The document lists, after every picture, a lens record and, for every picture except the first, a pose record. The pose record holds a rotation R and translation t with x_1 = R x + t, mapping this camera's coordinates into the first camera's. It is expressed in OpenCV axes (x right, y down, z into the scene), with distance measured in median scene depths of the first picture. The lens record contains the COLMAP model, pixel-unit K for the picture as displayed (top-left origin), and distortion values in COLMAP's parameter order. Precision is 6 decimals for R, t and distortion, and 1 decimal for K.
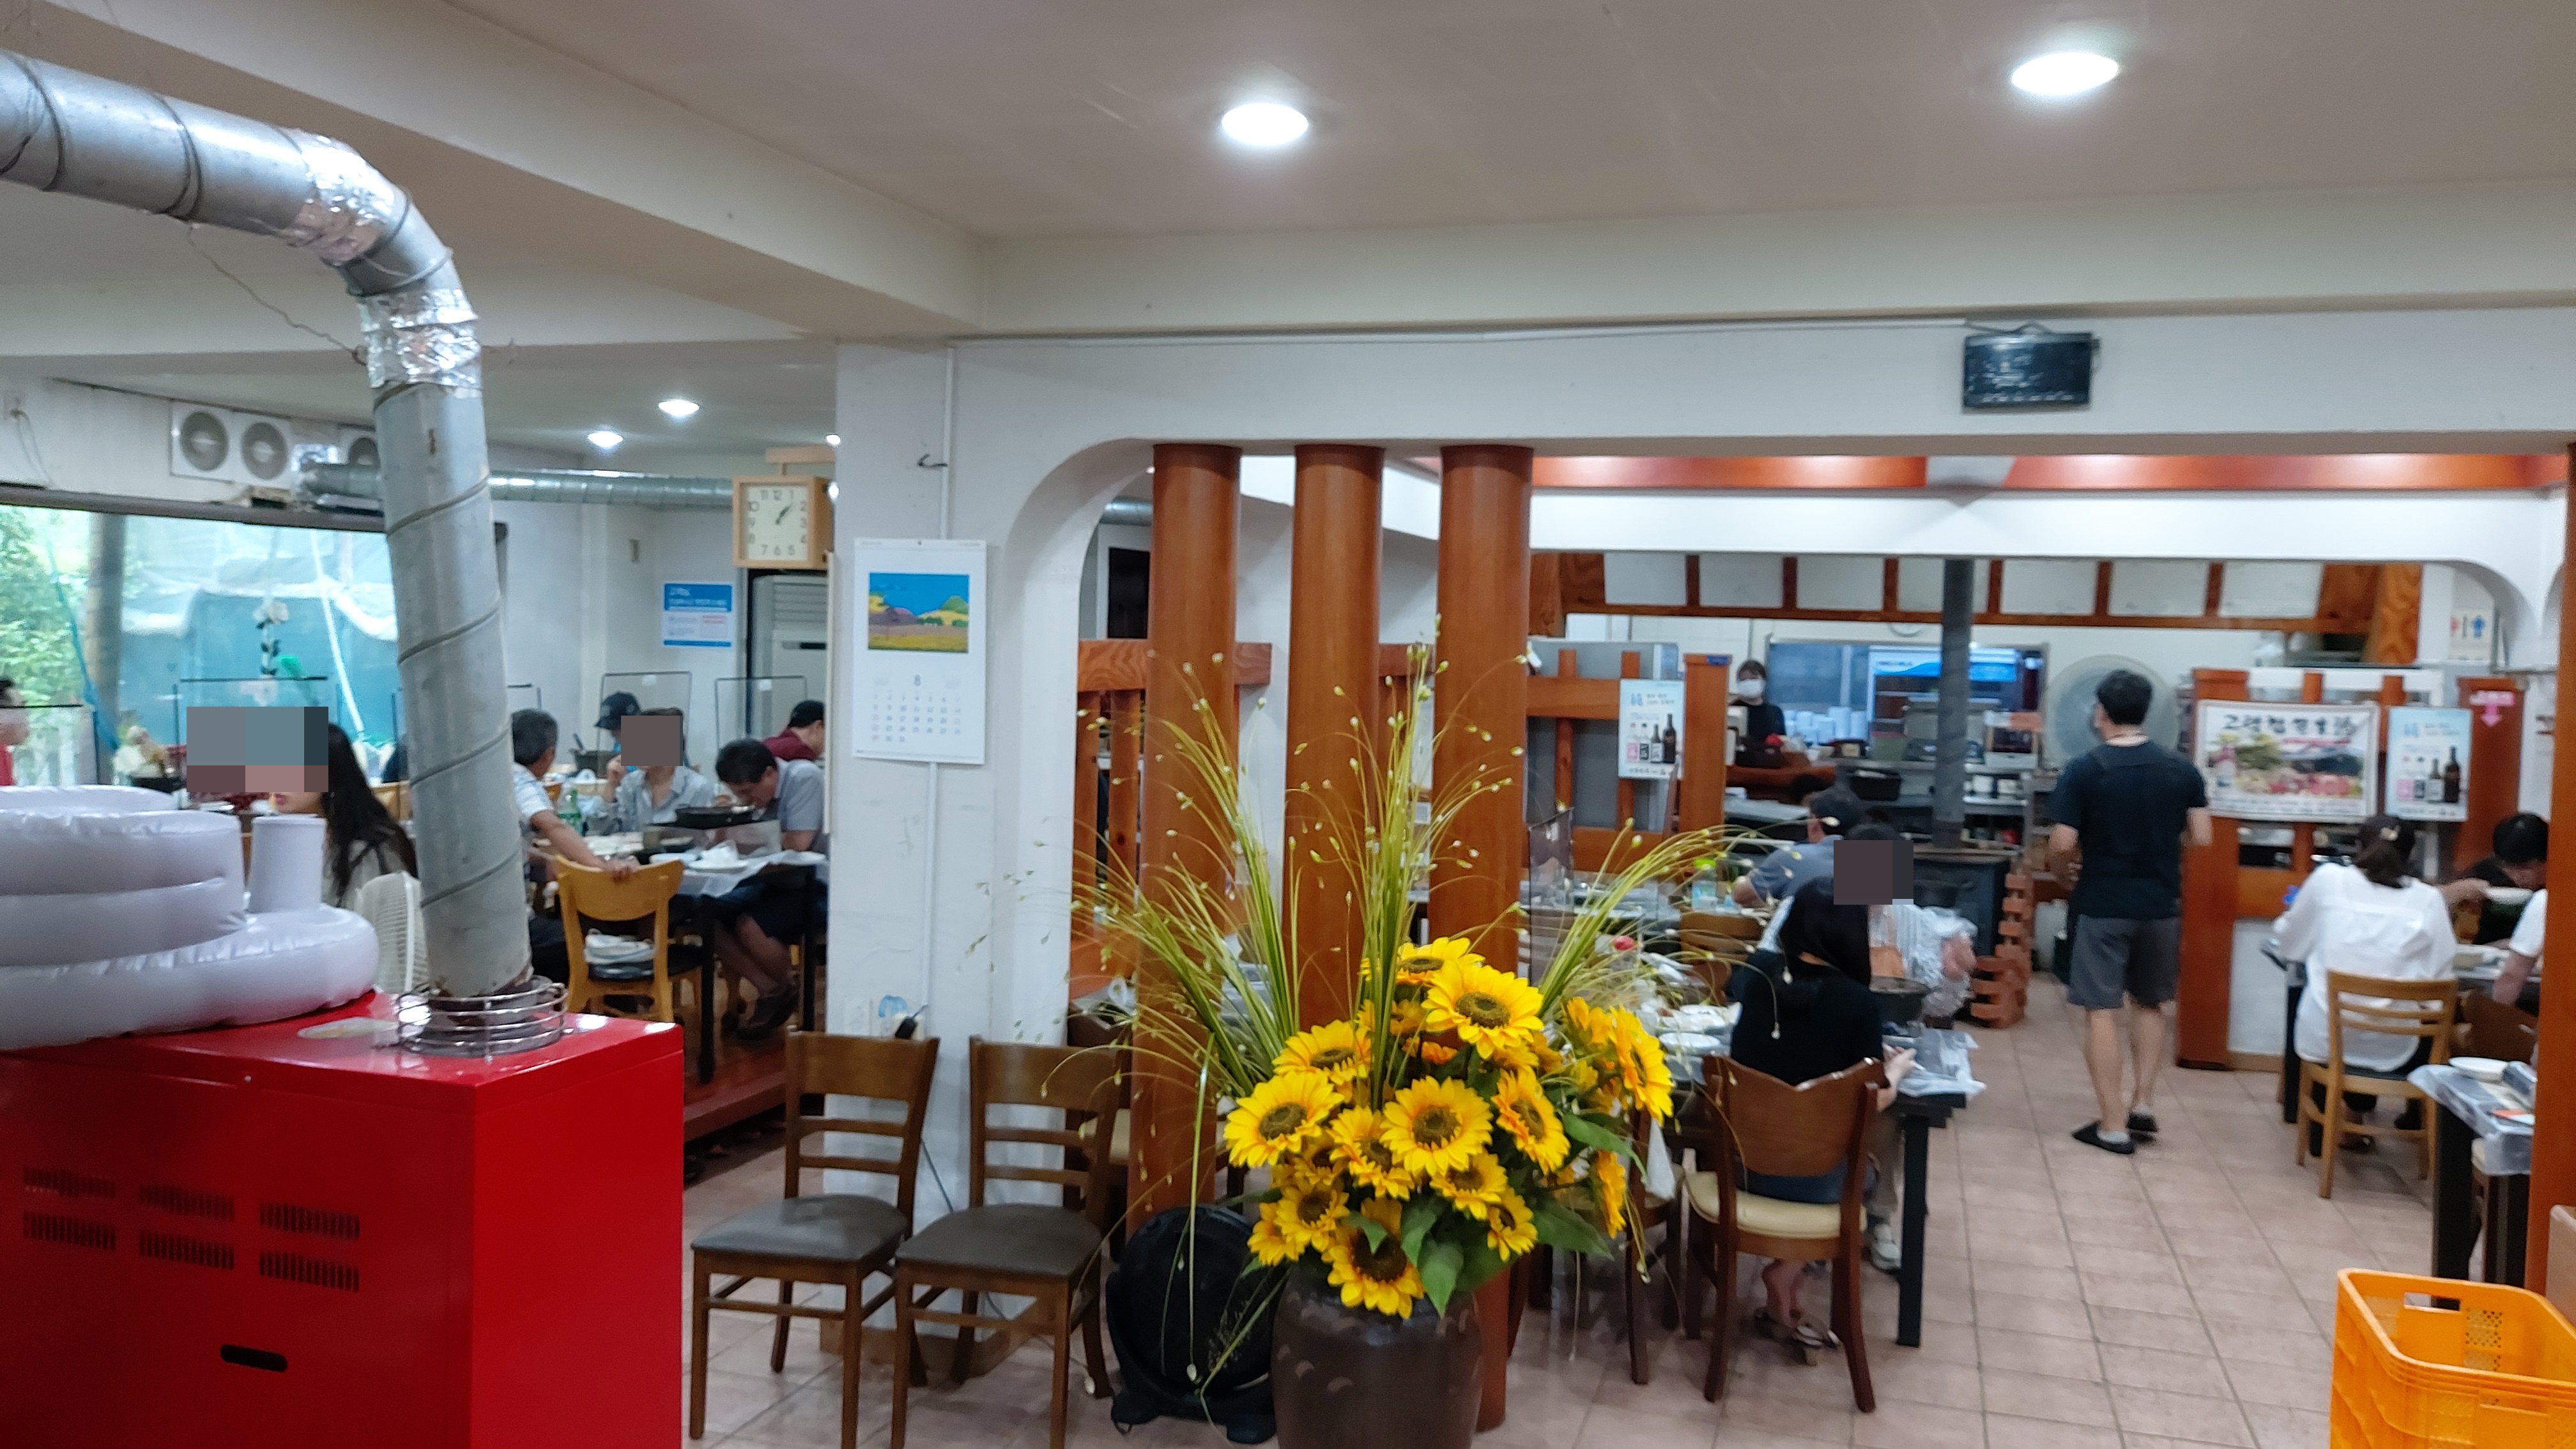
lens RADIAL K [[1855.8, 0, 1288.0], [0, 1855.8, 724.5], [0, 0, 1]] dist [0.038402, -0.057801]
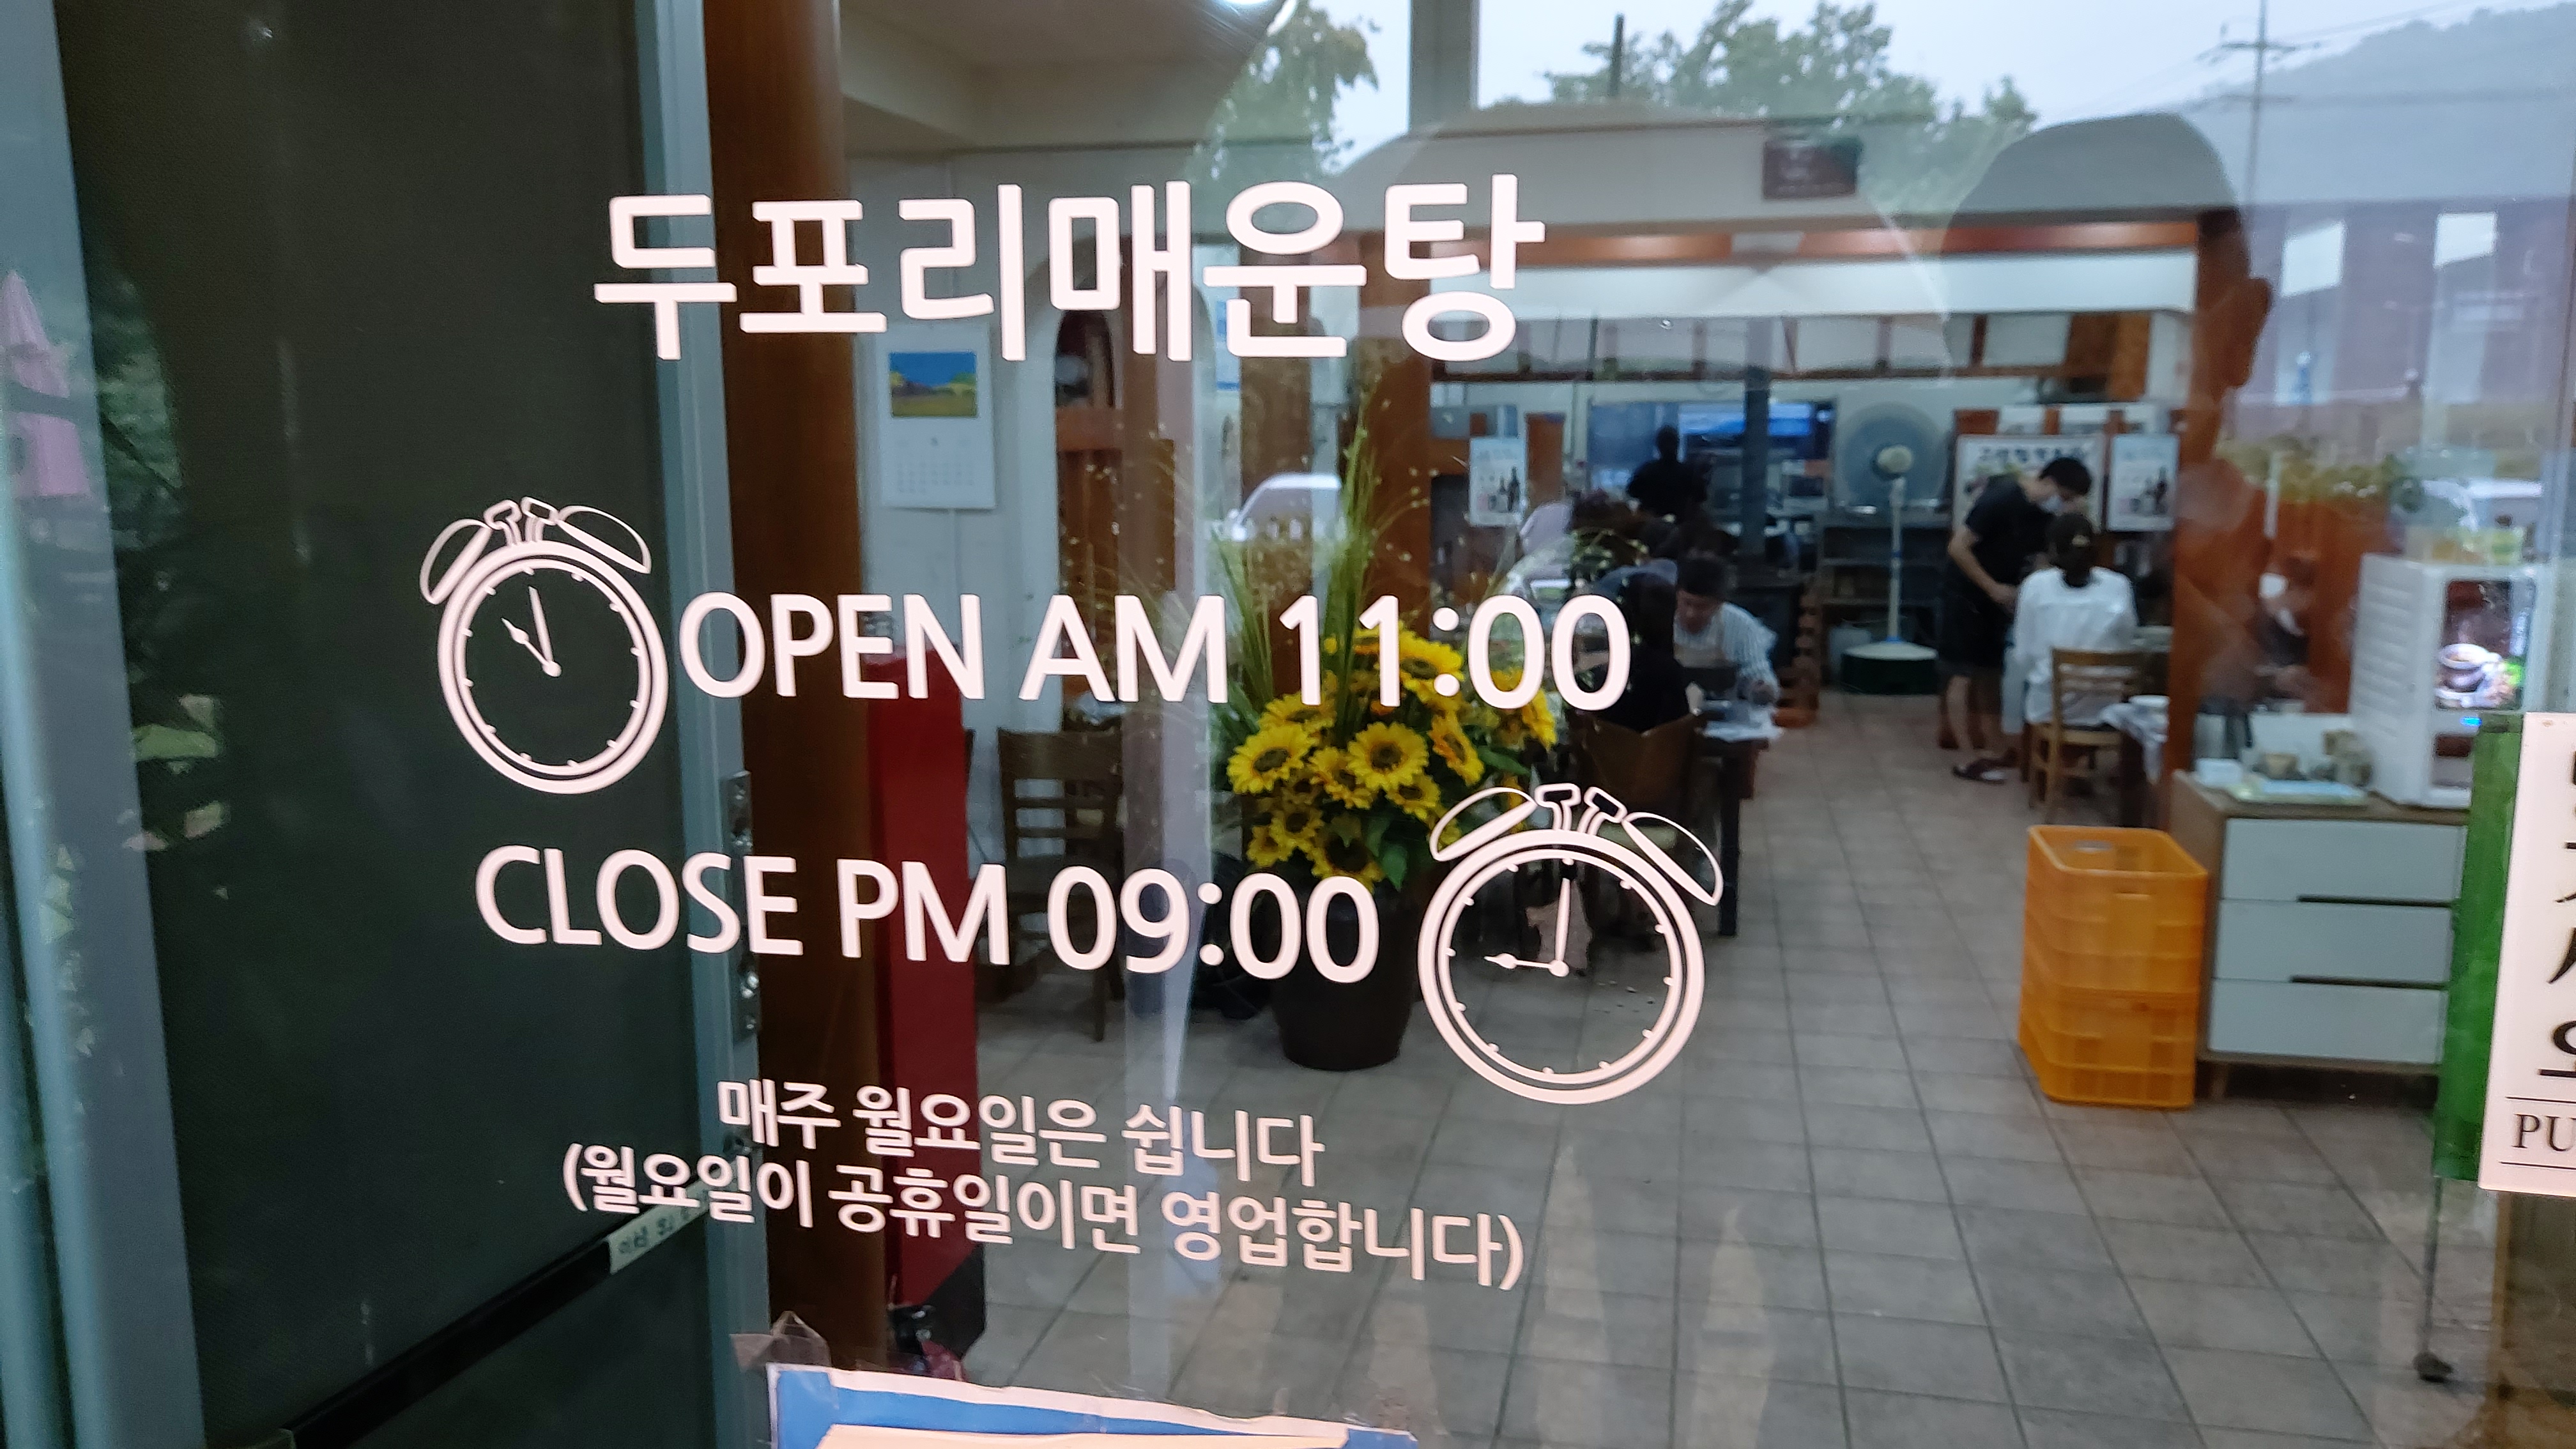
lens RADIAL K [[1855.8, 0, 1288.0], [0, 1855.8, 724.5], [0, 0, 1]] dist [0.038402, -0.057801]
pose [[0.994363, -0.048763, 0.094150, -0.083805], [0.037728, 0.992577, 0.115621, 0.025412], [-0.099090, -0.111417, 0.988821, -0.227153]]
